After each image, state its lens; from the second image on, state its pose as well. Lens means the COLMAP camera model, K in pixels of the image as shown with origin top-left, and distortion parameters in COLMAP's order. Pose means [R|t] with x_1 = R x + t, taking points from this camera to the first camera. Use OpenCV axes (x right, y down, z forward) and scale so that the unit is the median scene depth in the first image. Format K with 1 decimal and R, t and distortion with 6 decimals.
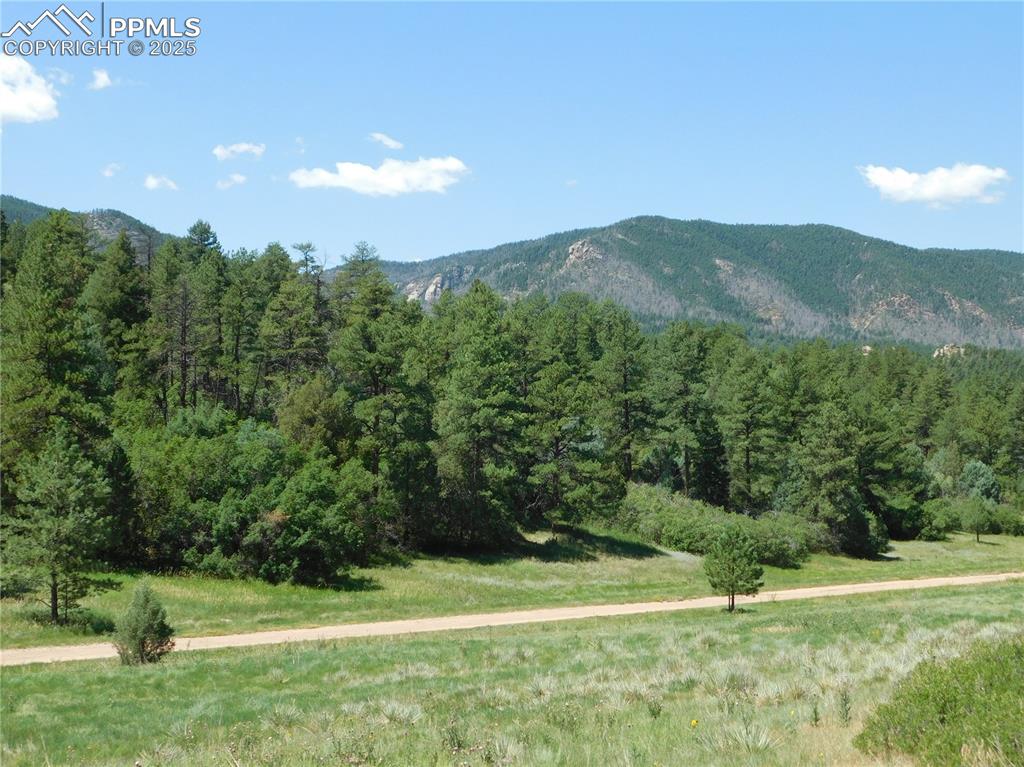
lens RADIAL K [[1412.9, 0, 520.7], [0, 1412.9, 372.9], [0, 0, 1]] dist [0.050142, 0.000000]
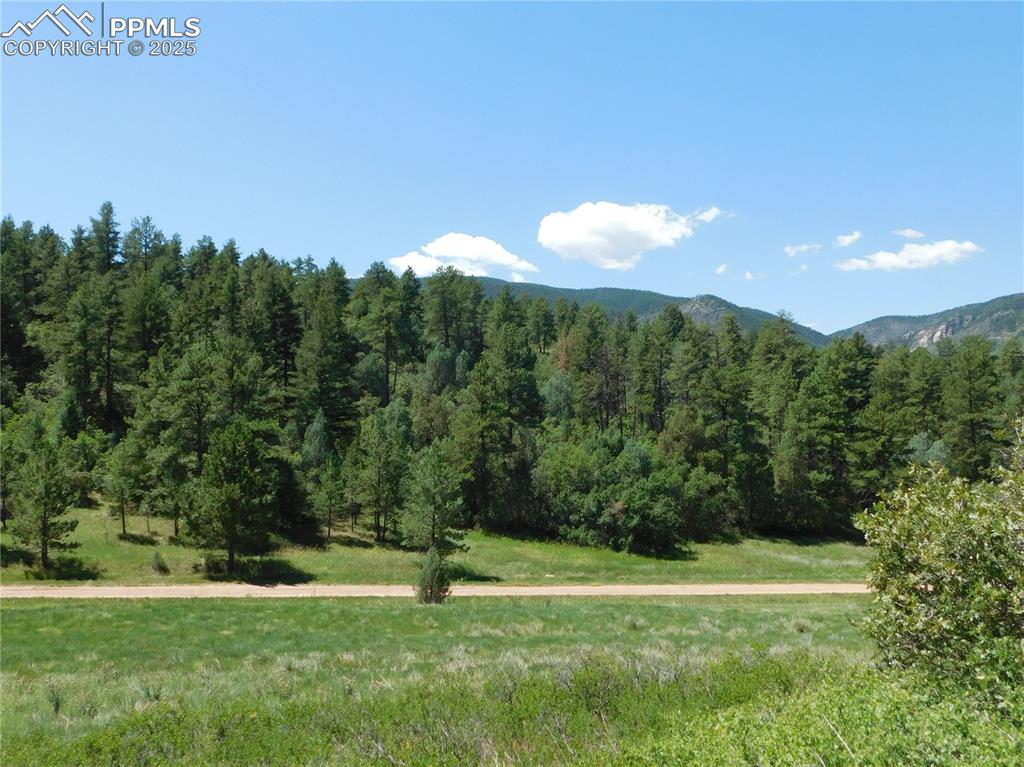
lens RADIAL K [[932.9, 0, 518.4], [0, 932.9, 377.1], [0, 0, 1]] dist [0.015692, -0.030825]
pose [[0.872604, -0.031104, -0.487438, 0.160261], [0.020171, 0.999414, -0.027665, -0.005354], [0.488012, 0.014309, 0.872719, 0.077343]]
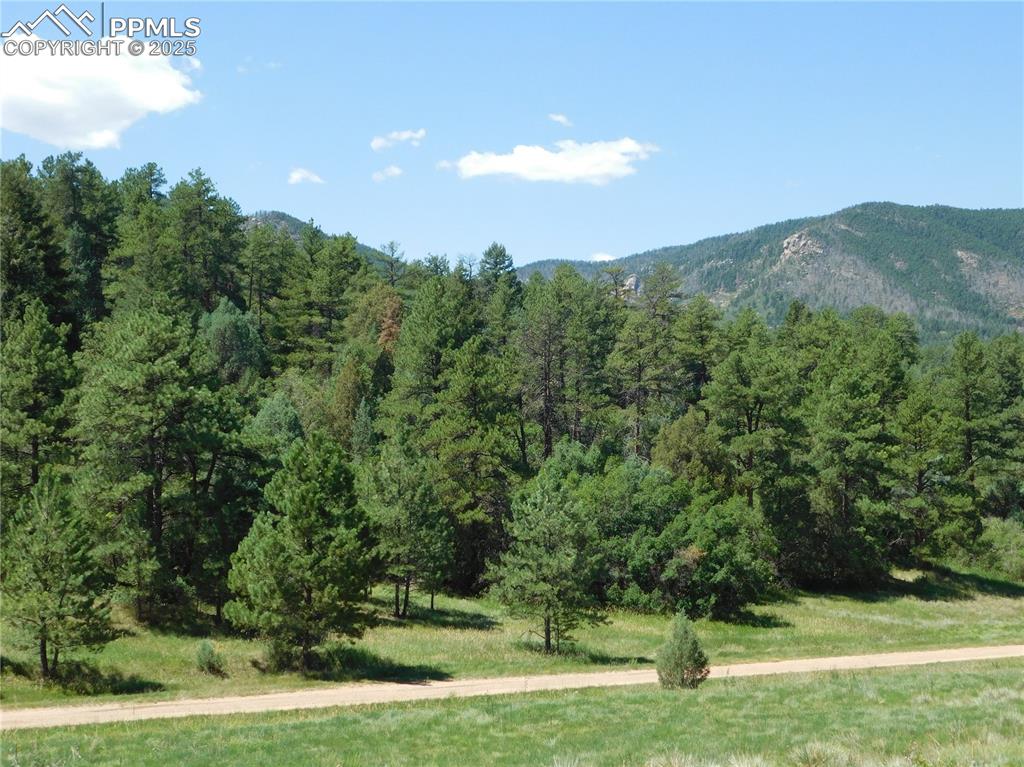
lens RADIAL K [[1623.9, 0, 513.3], [0, 1623.9, 389.5], [0, 0, 1]] dist [0.091651, 0.000000]
pose [[0.993463, -0.010380, -0.113682, -0.125172], [0.010846, 0.999935, 0.003484, -0.016519], [0.113638, -0.004695, 0.993511, -0.133933]]
